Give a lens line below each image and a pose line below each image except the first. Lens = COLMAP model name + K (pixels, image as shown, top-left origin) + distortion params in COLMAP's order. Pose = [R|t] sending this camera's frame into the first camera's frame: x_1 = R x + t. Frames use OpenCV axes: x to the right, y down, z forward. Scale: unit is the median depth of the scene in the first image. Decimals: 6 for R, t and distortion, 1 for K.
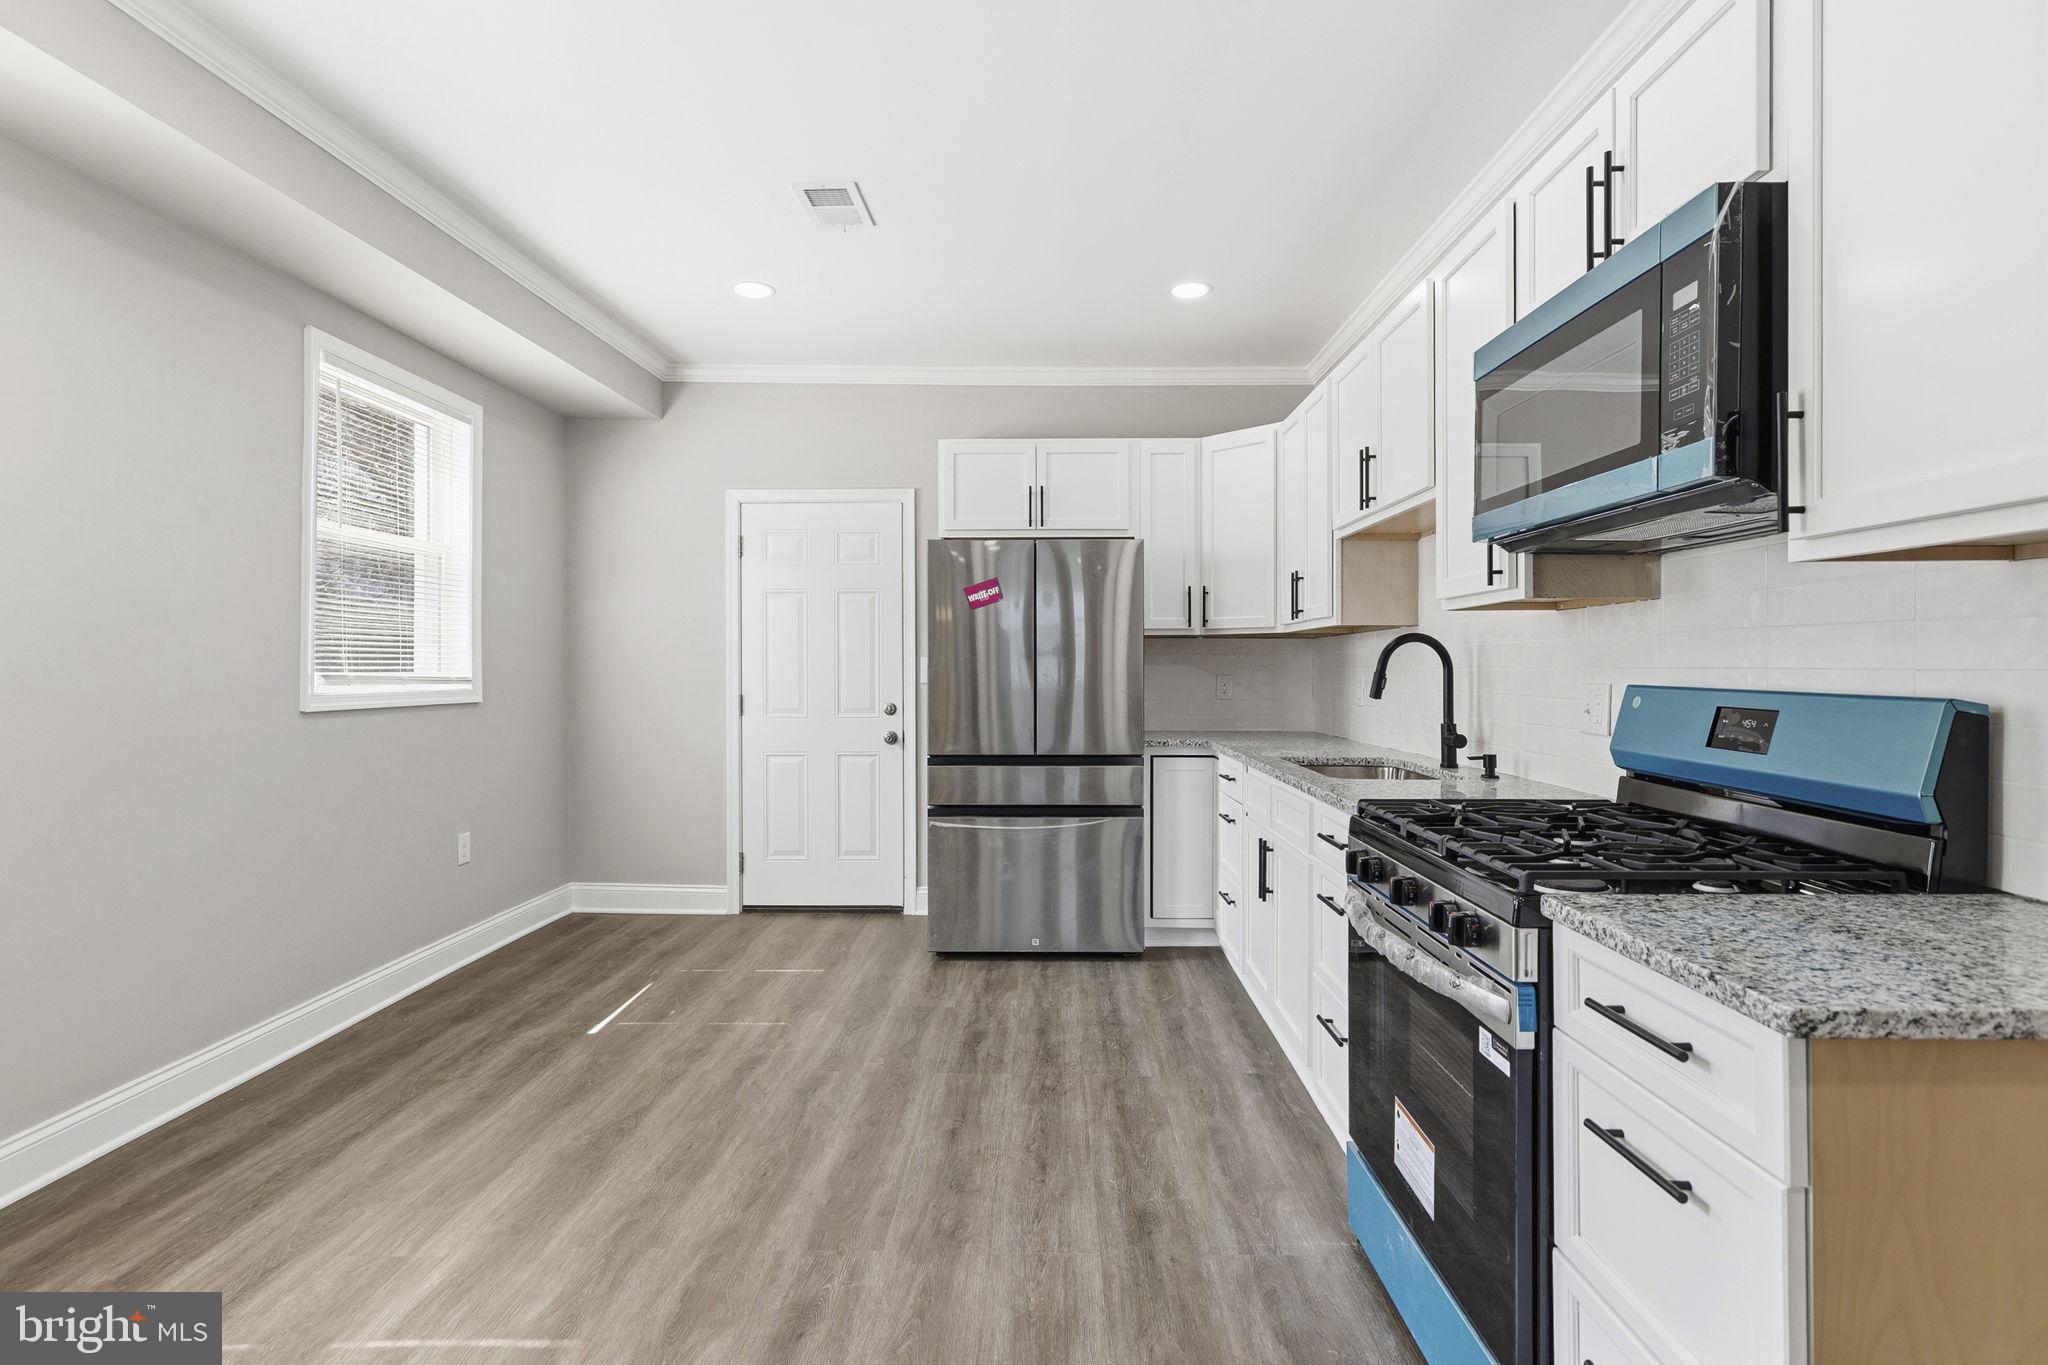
lens RADIAL K [[992.9, 0, 1027.0], [0, 992.9, 671.5], [0, 0, 1]] dist [0.006972, -0.001554]
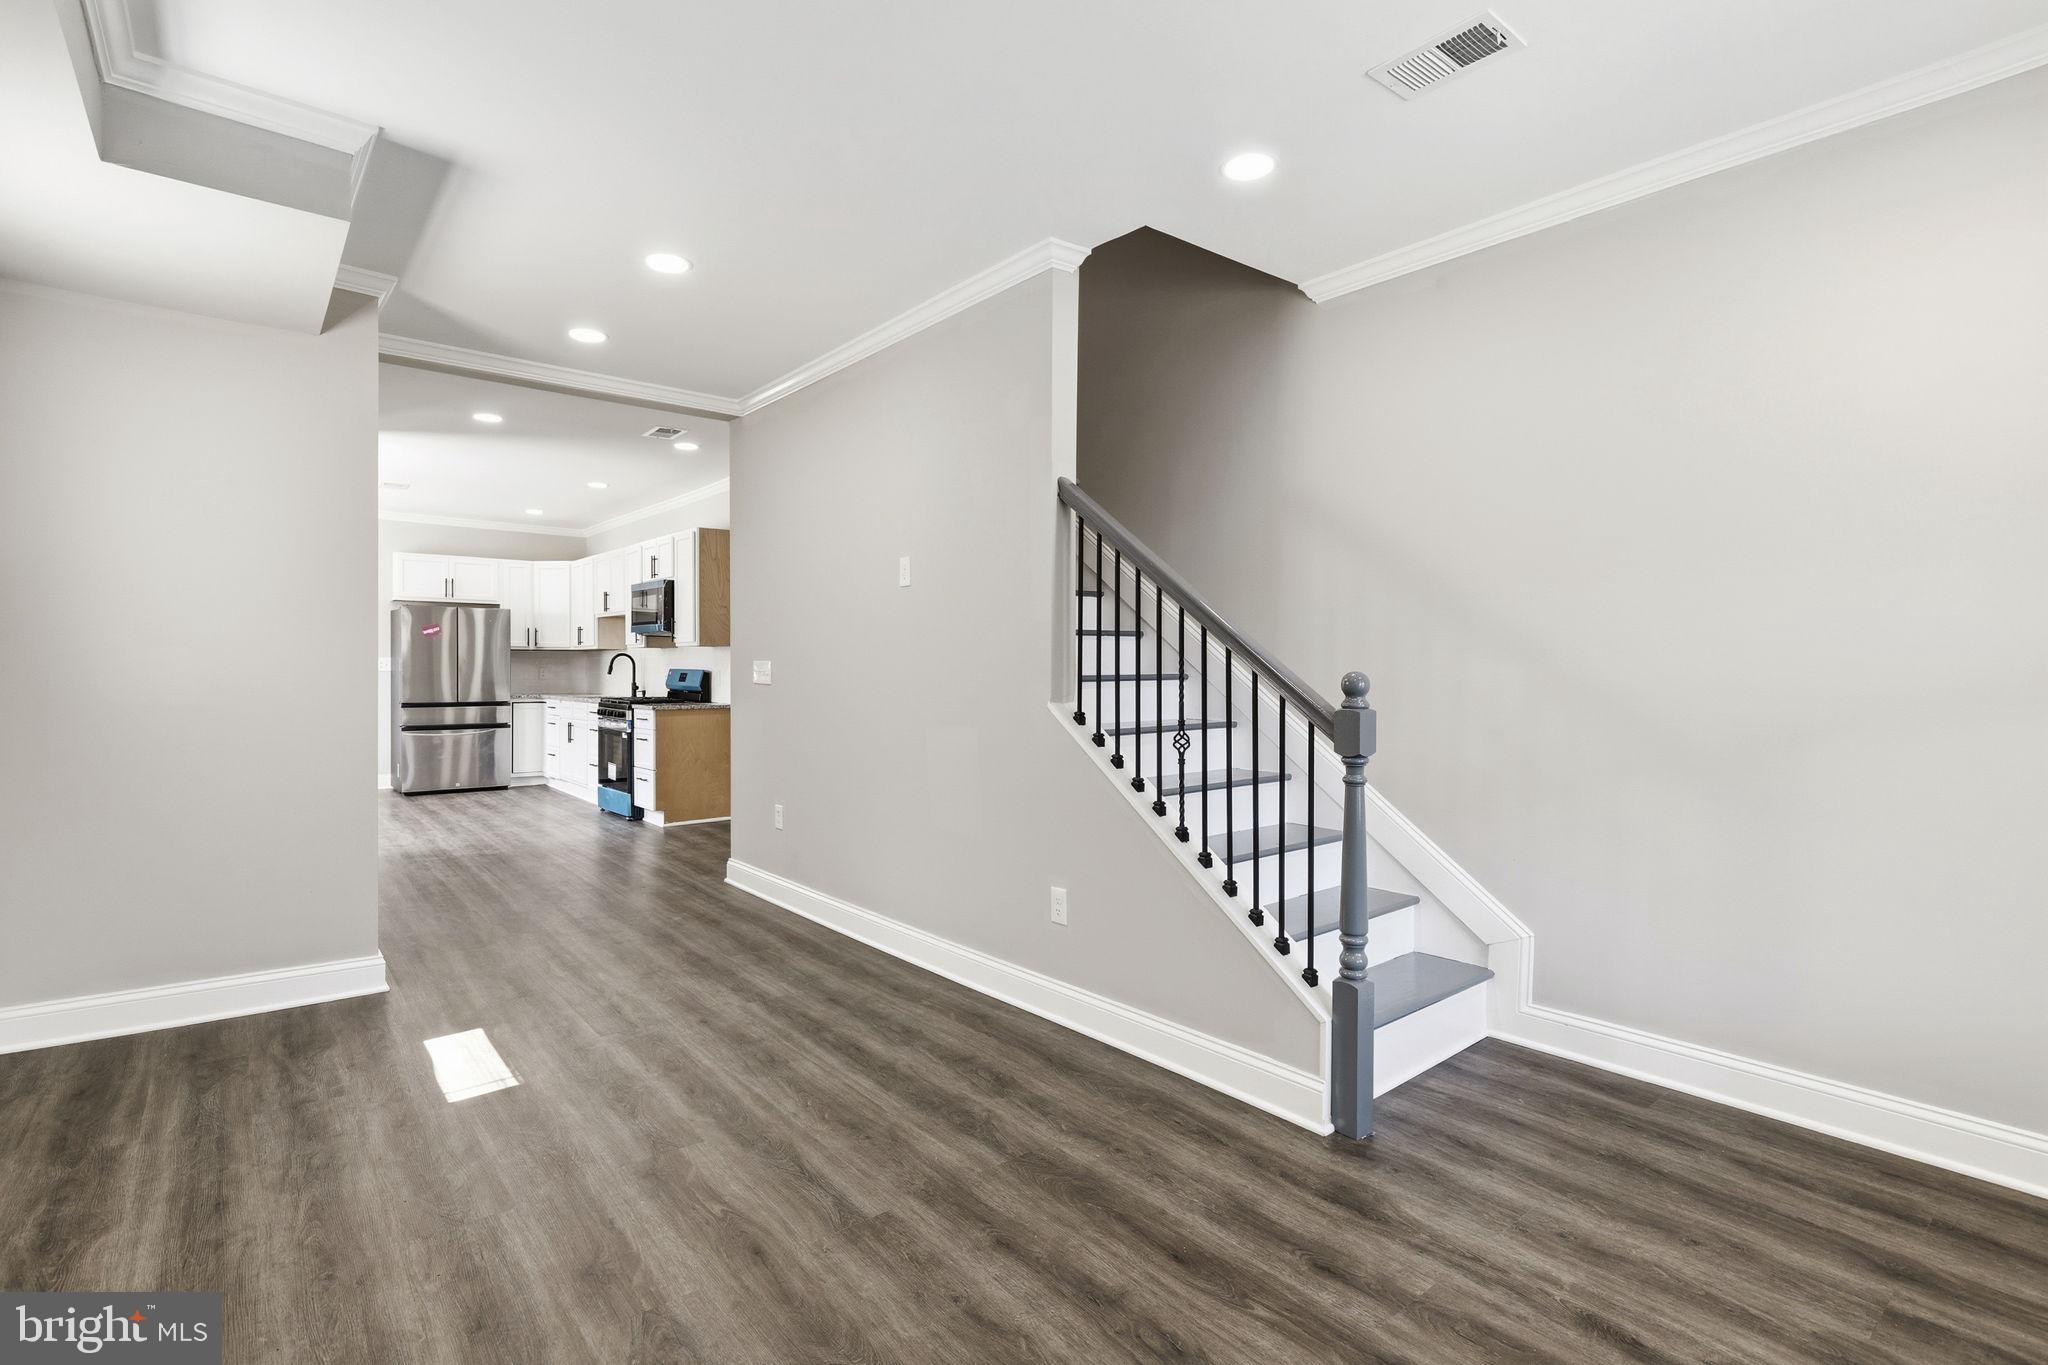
lens RADIAL K [[992.9, 0, 1009.8], [0, 992.9, 674.0], [0, 0, 1]] dist [0.006972, -0.001554]
pose [[0.770230, -0.002636, 0.637760, -0.498639], [-0.000212, 0.999990, 0.004389, 0.009589], [-0.637766, -0.003516, 0.770222, -1.643744]]
